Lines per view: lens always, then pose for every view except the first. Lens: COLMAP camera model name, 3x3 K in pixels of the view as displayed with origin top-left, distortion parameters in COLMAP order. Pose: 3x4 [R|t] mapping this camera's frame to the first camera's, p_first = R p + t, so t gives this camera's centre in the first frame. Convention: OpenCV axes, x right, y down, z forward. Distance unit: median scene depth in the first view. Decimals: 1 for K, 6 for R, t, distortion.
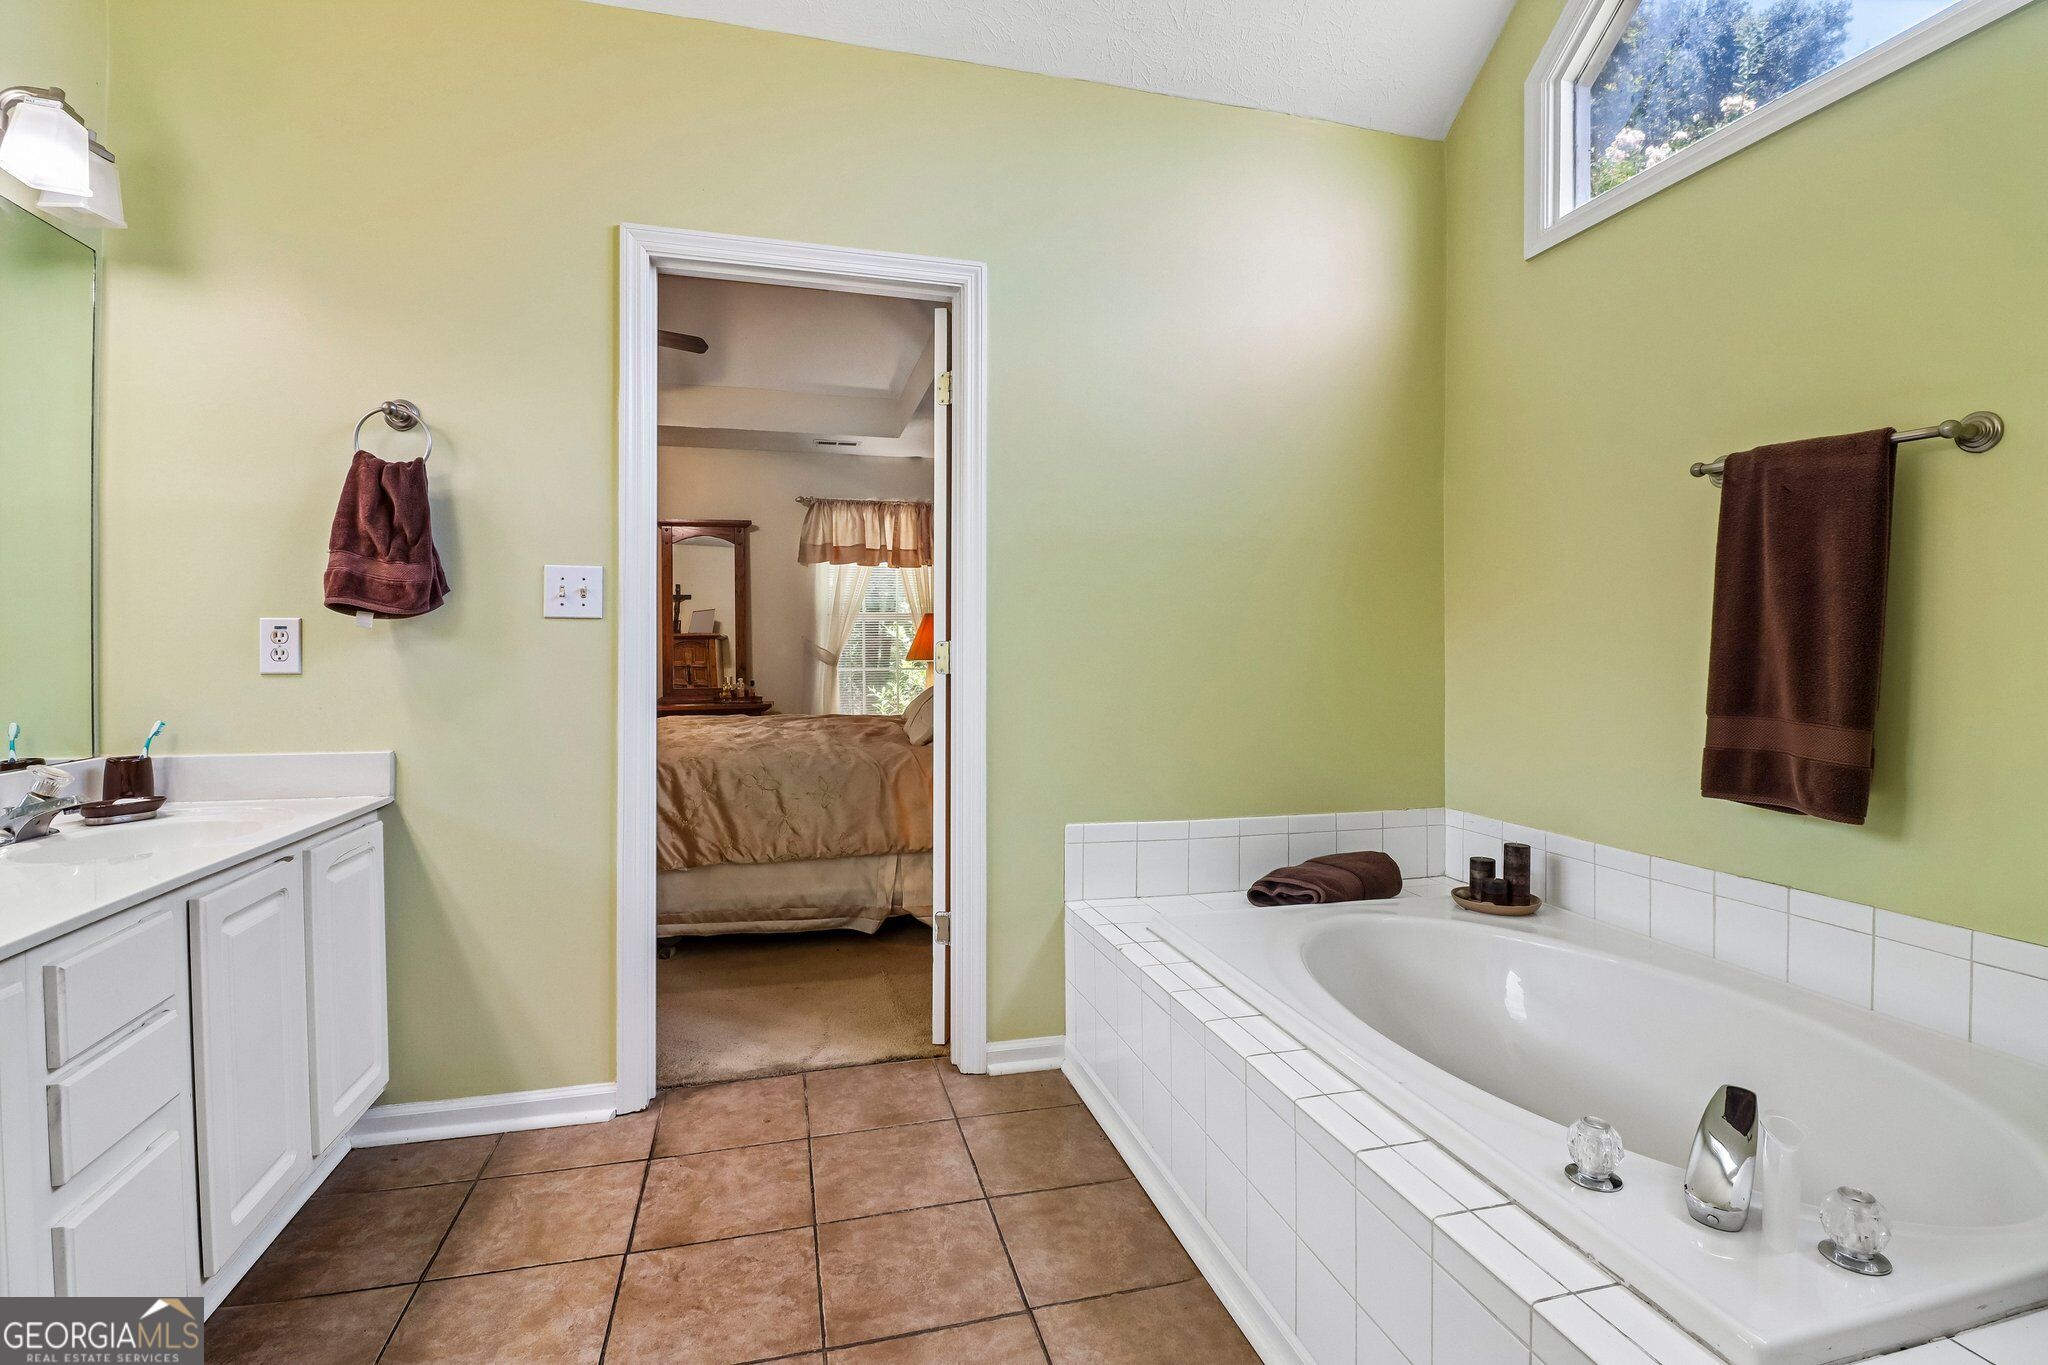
lens RADIAL K [[961.7, 0, 1038.4], [0, 961.7, 637.7], [0, 0, 1]] dist [0.004827, -0.012654]
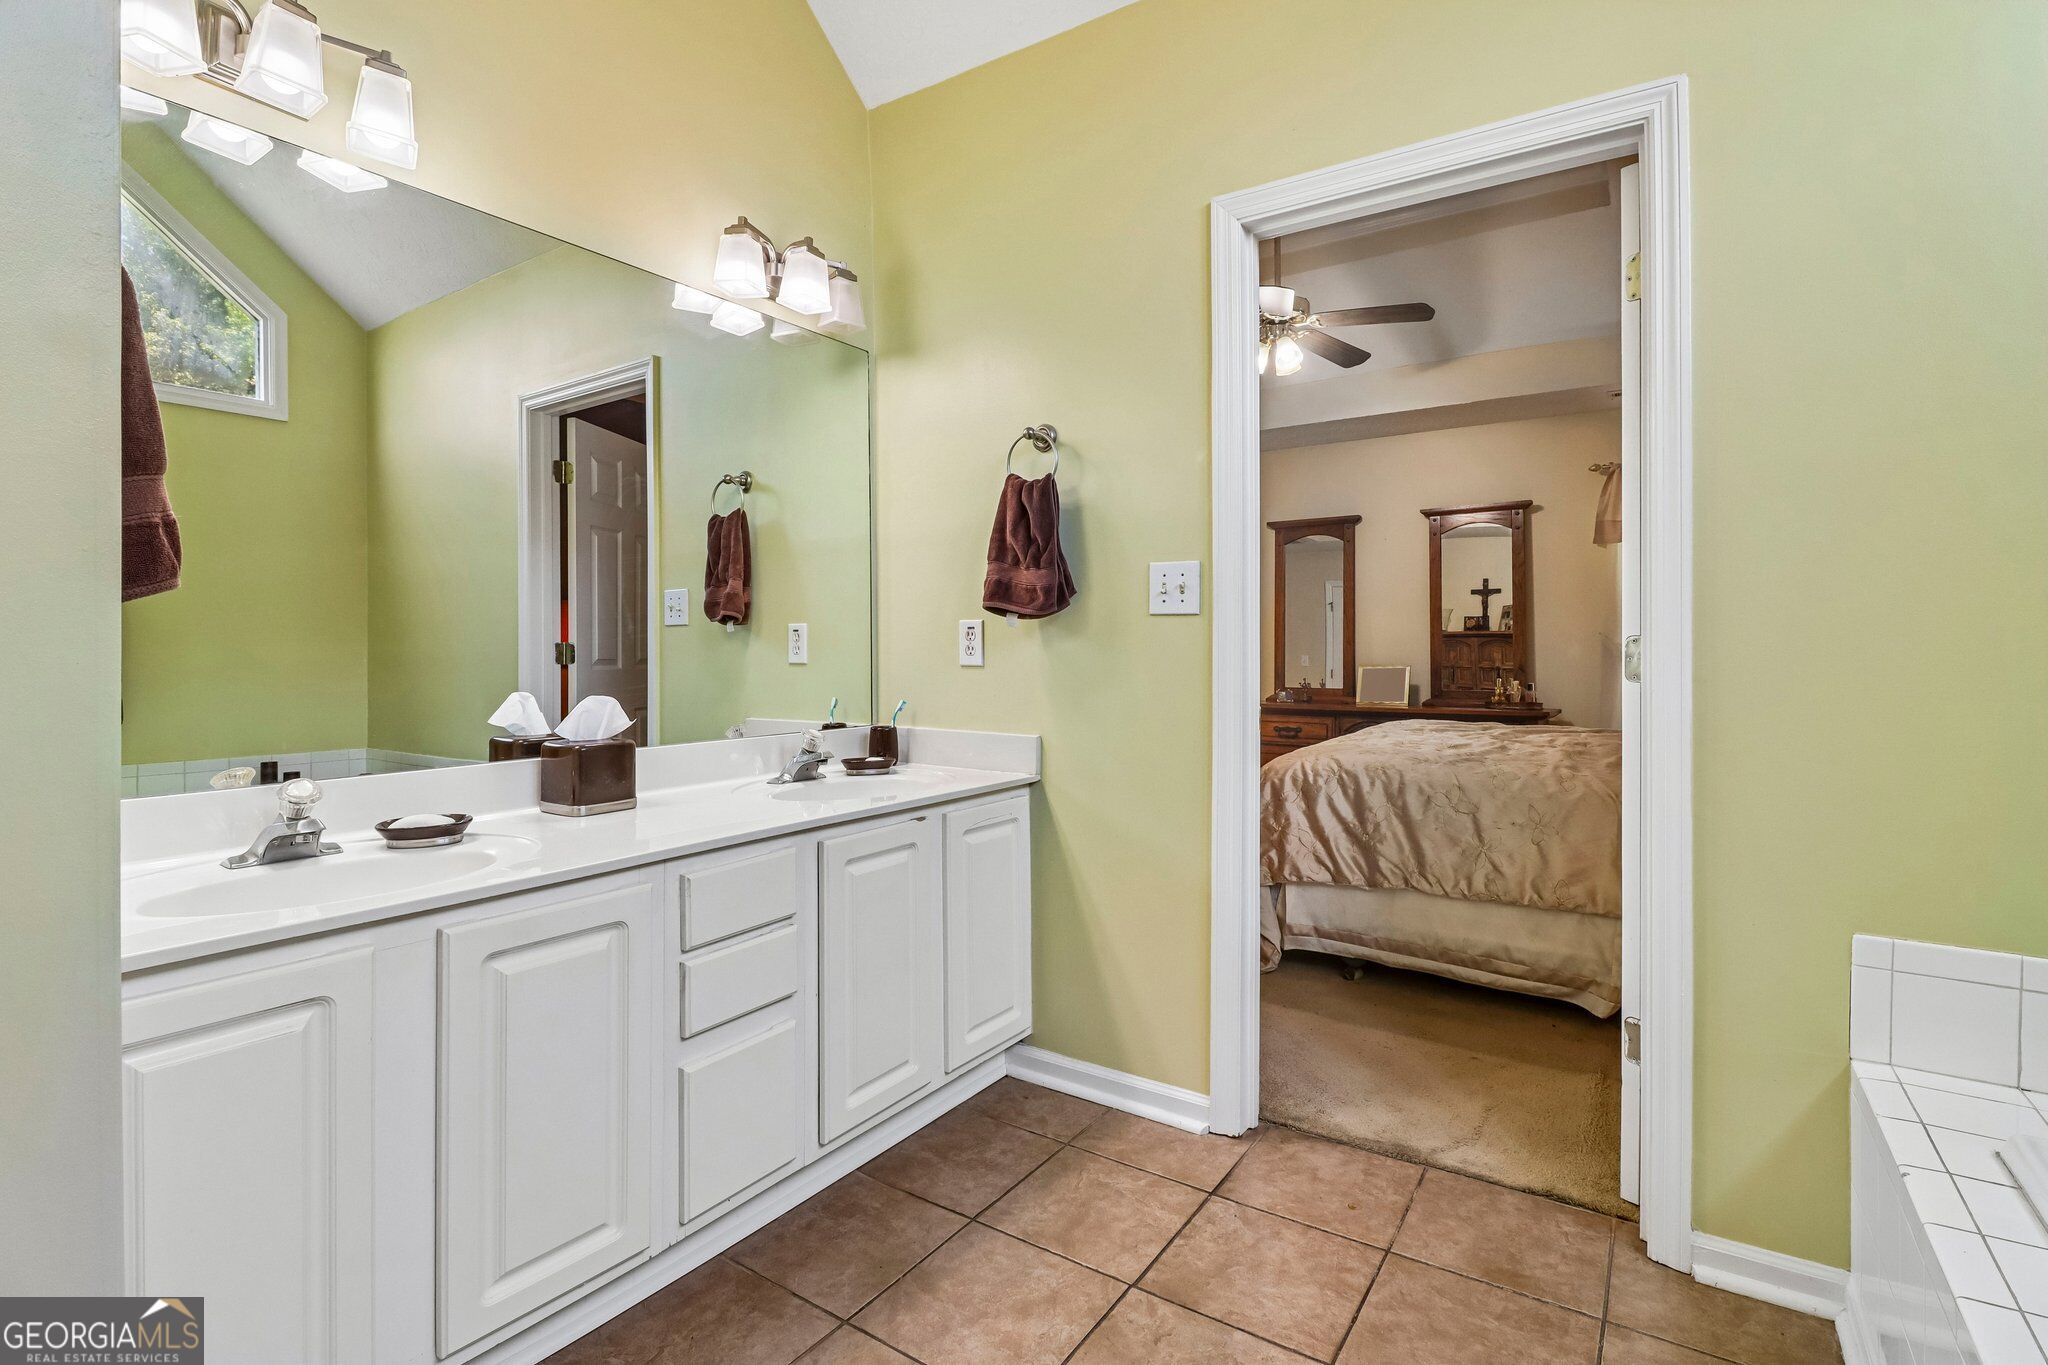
lens RADIAL K [[961.7, 0, 1042.0], [0, 961.7, 642.3], [0, 0, 1]] dist [0.004827, -0.012654]
pose [[0.653485, -0.001502, -0.756938, 0.189717], [0.005815, 0.999978, 0.003036, 0.004337], [0.756917, -0.006385, 0.653479, 0.263607]]
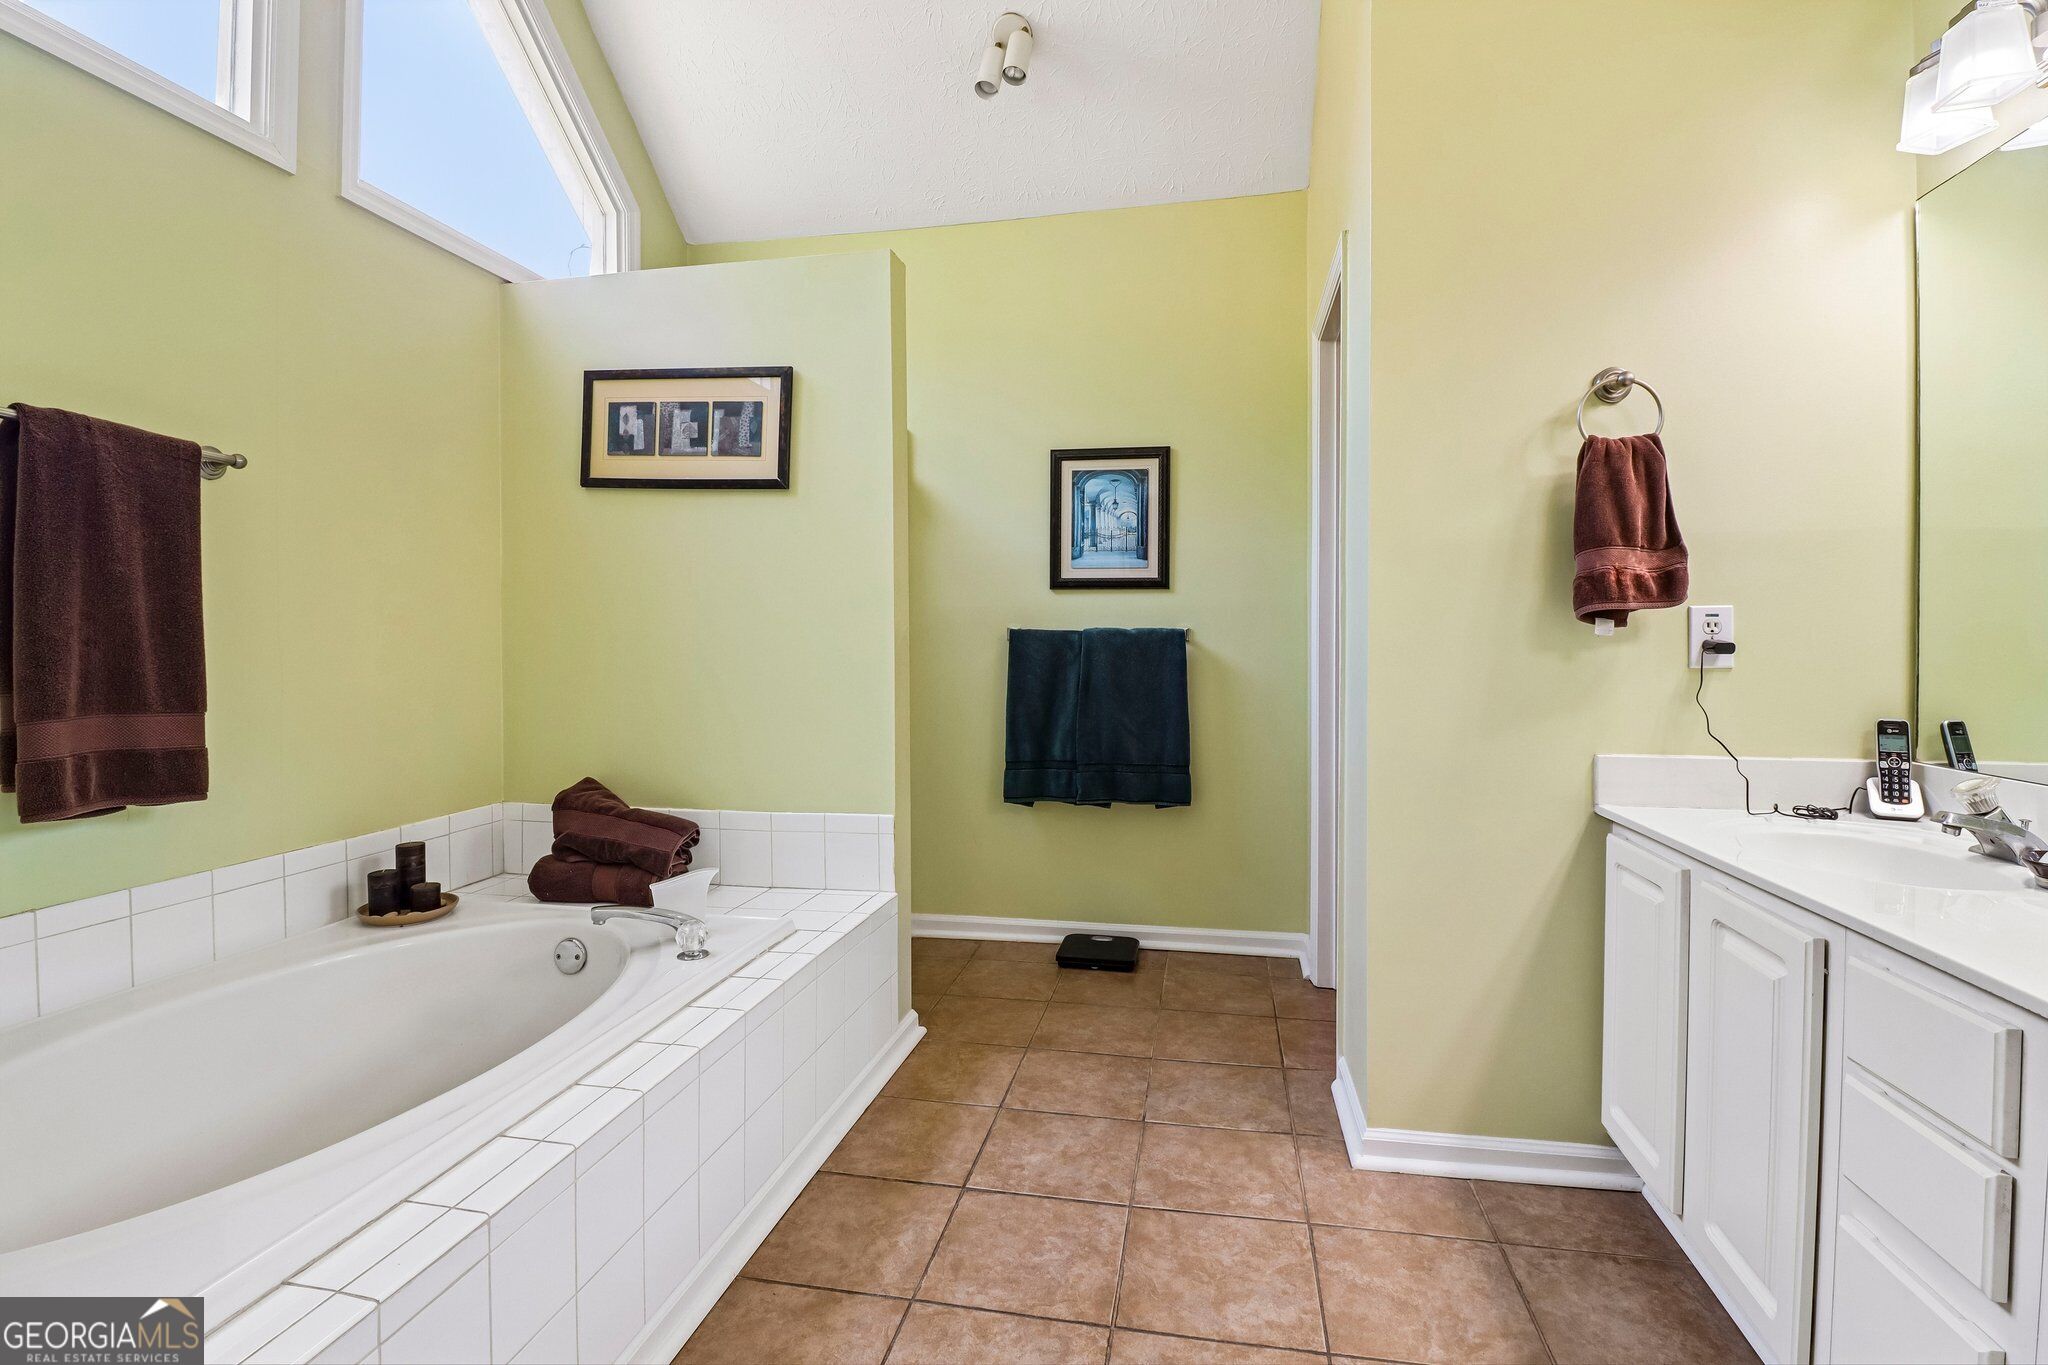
lens RADIAL K [[961.7, 0, 1029.2], [0, 961.7, 627.7], [0, 0, 1]] dist [0.004827, -0.012654]
pose [[-0.892840, 0.009206, 0.450279, -0.397009], [0.000611, 0.999815, -0.019230, 0.012428], [-0.450373, -0.016894, -0.892681, 1.255503]]
